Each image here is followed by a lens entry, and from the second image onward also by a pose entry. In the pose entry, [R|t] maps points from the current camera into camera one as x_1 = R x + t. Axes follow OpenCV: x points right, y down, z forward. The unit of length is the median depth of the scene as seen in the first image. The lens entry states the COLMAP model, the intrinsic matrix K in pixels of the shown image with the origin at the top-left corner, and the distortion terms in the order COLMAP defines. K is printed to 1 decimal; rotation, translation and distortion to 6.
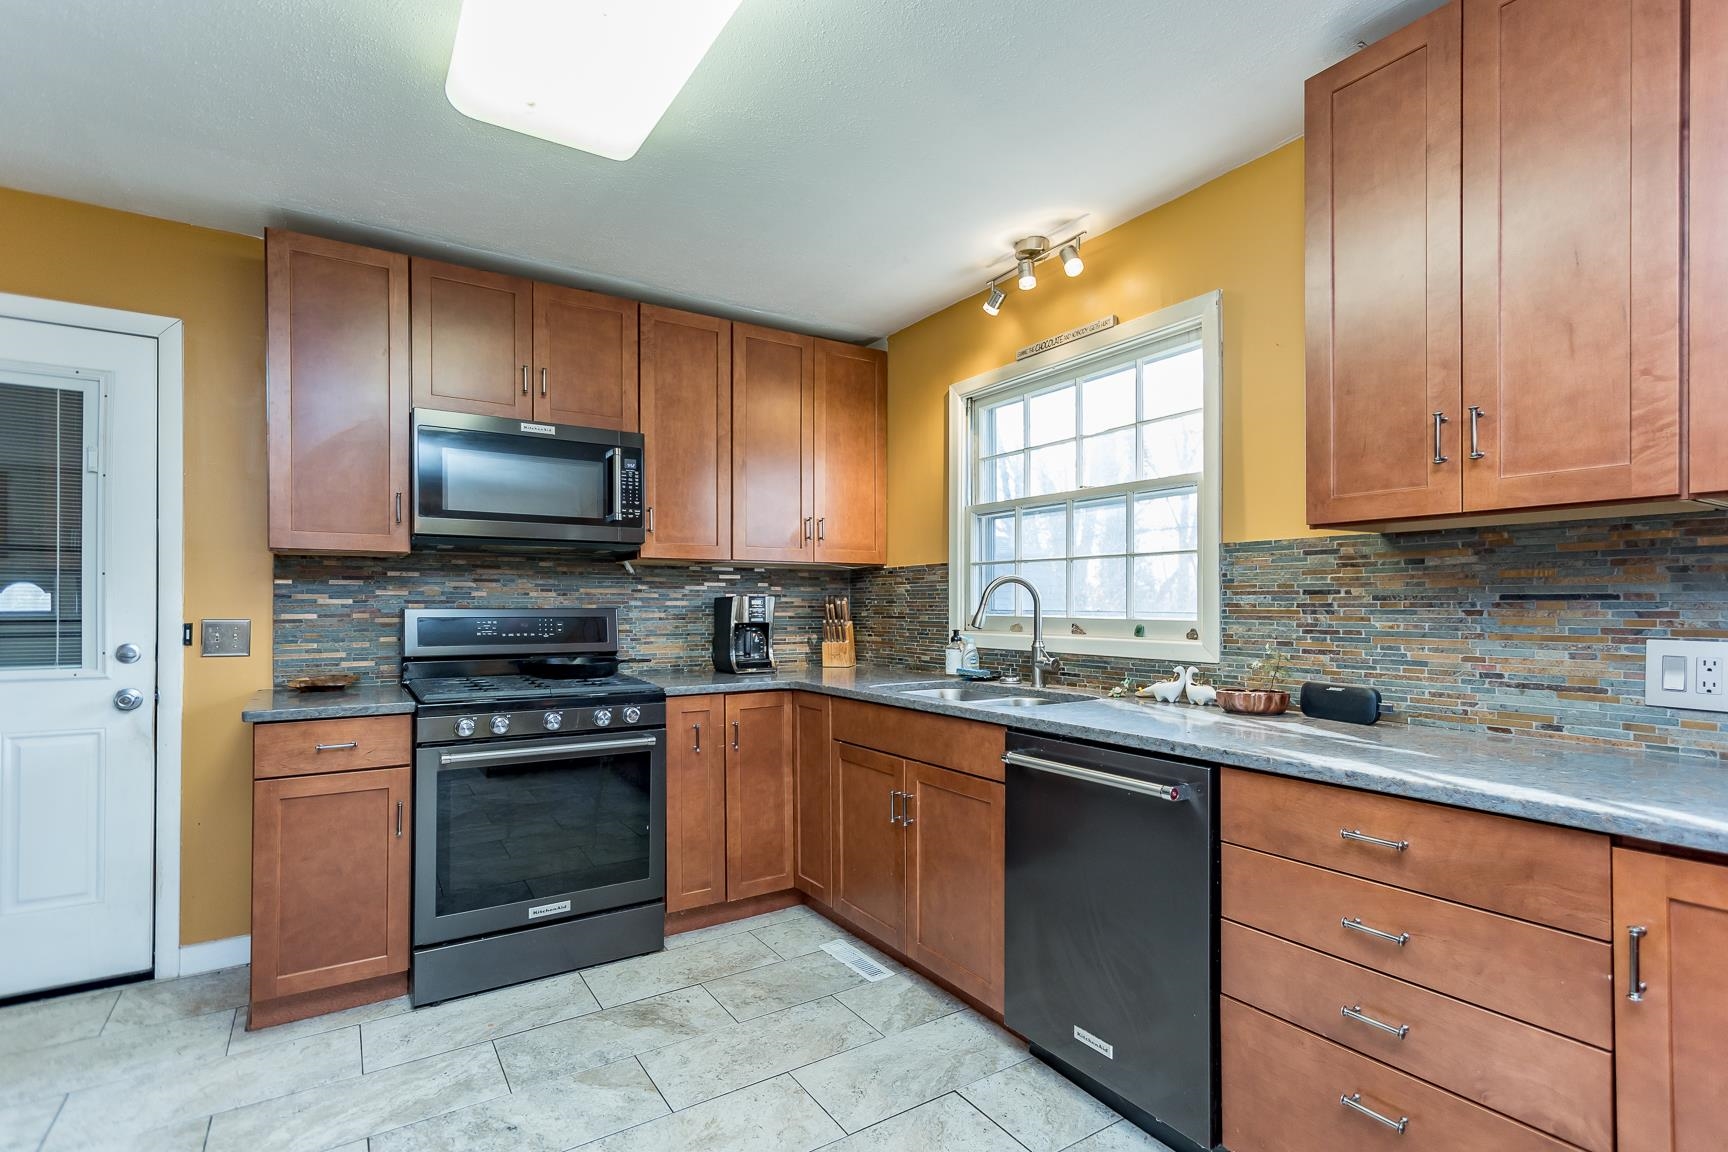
lens RADIAL K [[819.6, 0, 874.0], [0, 819.6, 603.9], [0, 0, 1]] dist [0.007258, -0.000323]
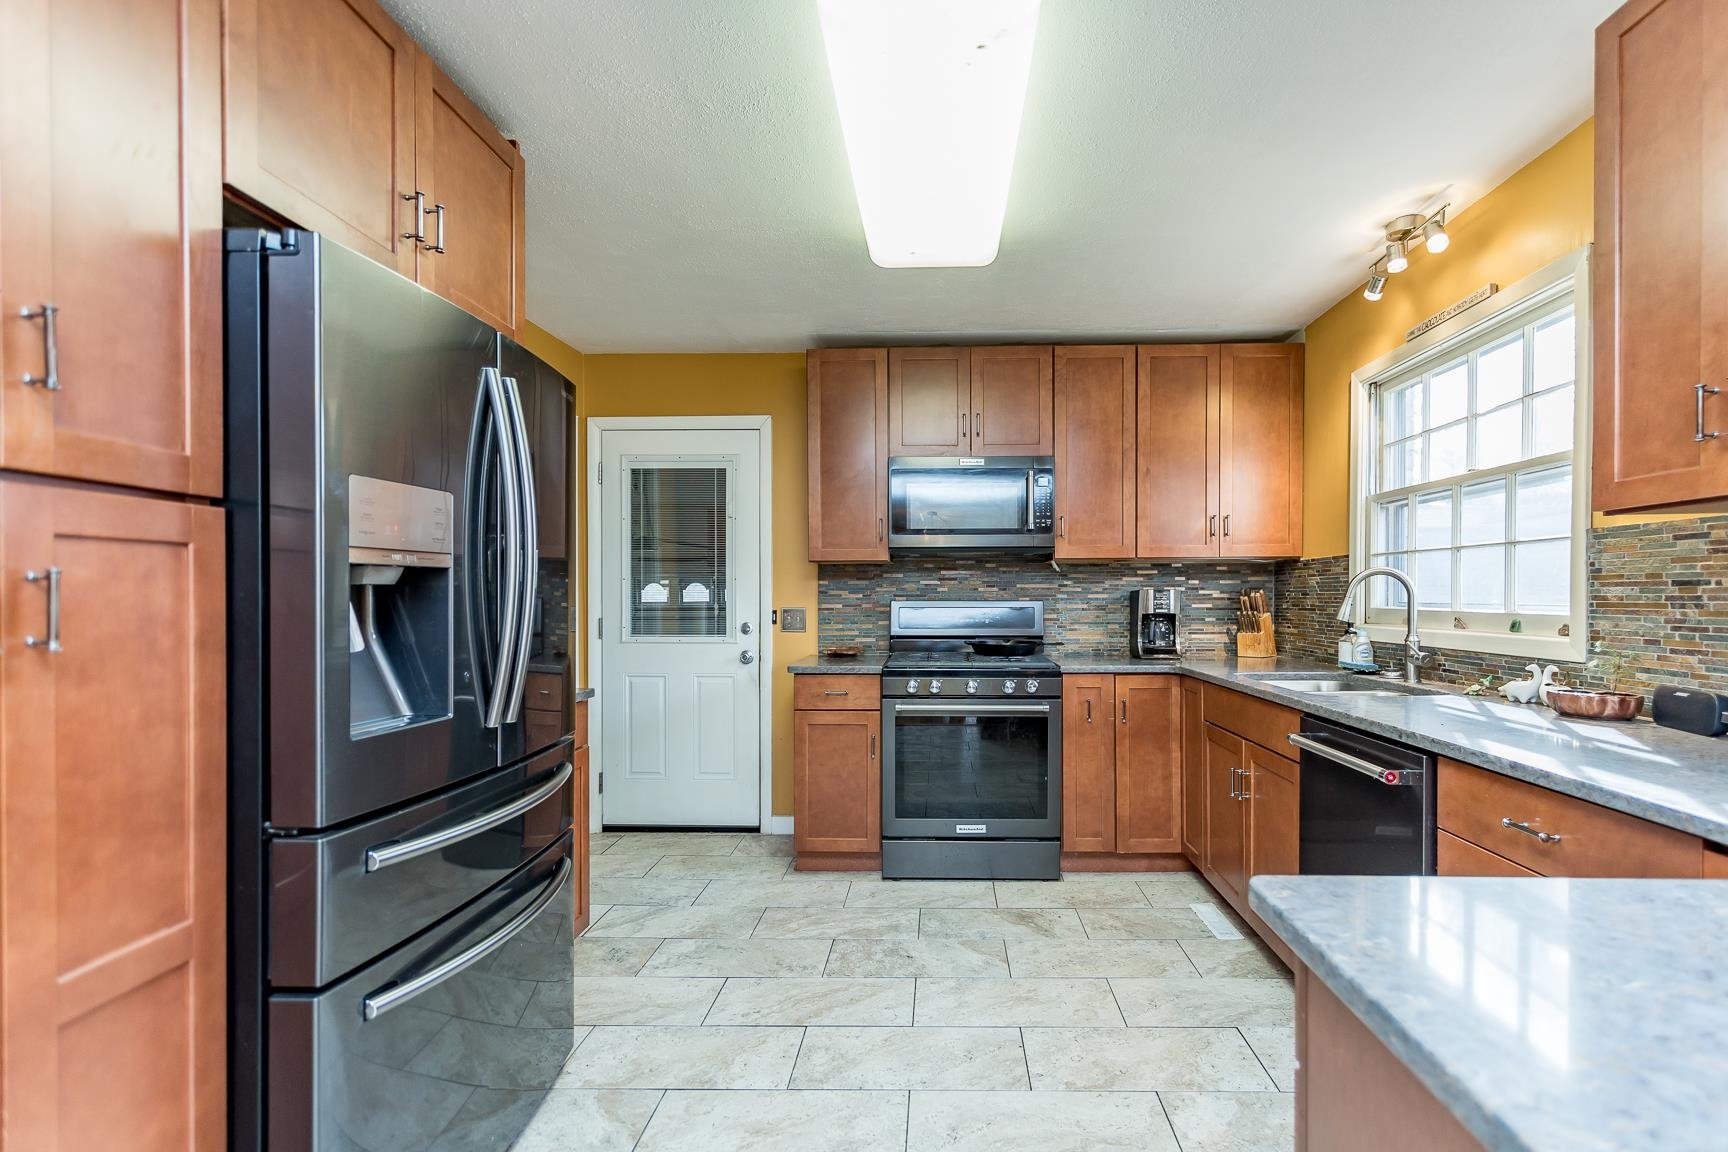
lens RADIAL K [[819.6, 0, 919.4], [0, 819.6, 608.8], [0, 0, 1]] dist [0.007258, -0.000323]
pose [[0.824684, 0.006539, -0.565555, 0.292552], [0.002931, 0.999870, 0.015835, -0.002604], [0.565586, -0.014716, 0.824558, -0.135305]]
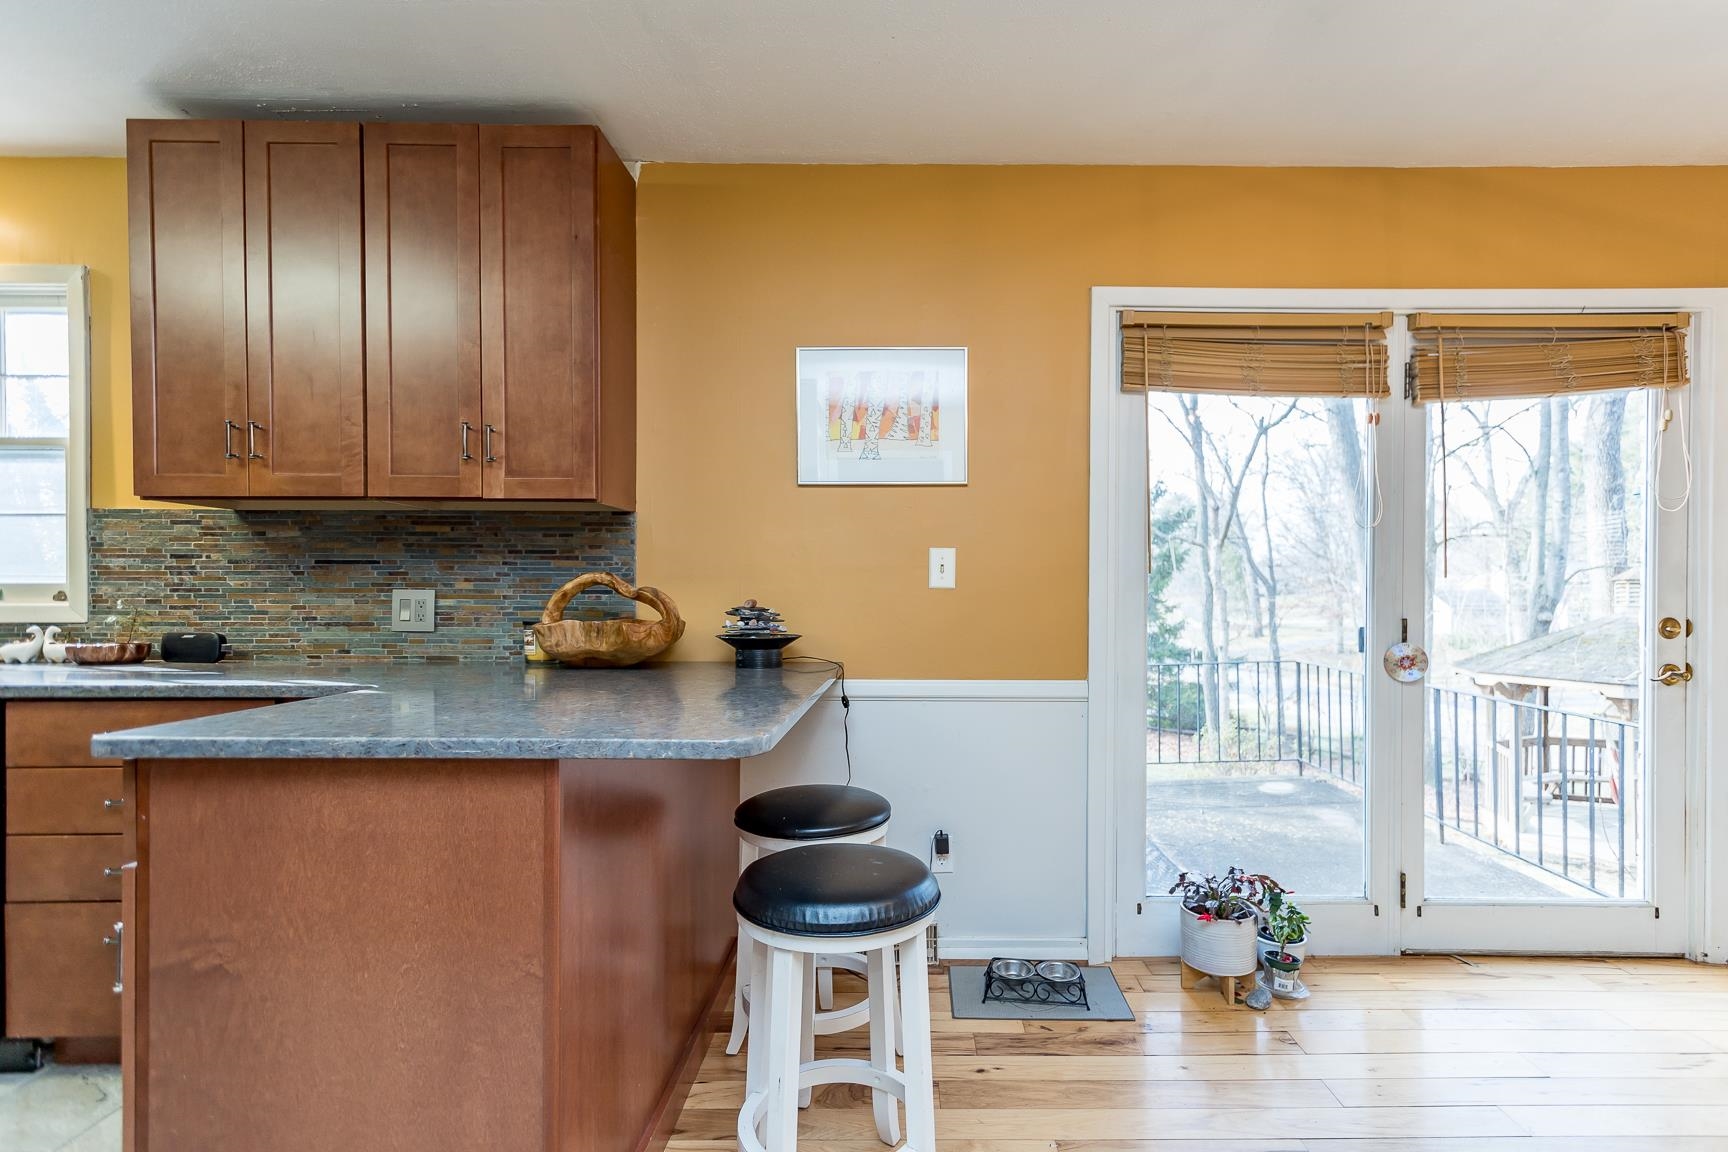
lens RADIAL K [[819.6, 0, 901.3], [0, 819.6, 601.2], [0, 0, 1]] dist [0.007258, -0.000323]
pose [[0.538475, -0.005289, 0.842625, 0.082101], [-0.001734, 0.999971, 0.007384, 0.031267], [-0.842640, -0.005438, 0.538450, -0.394310]]
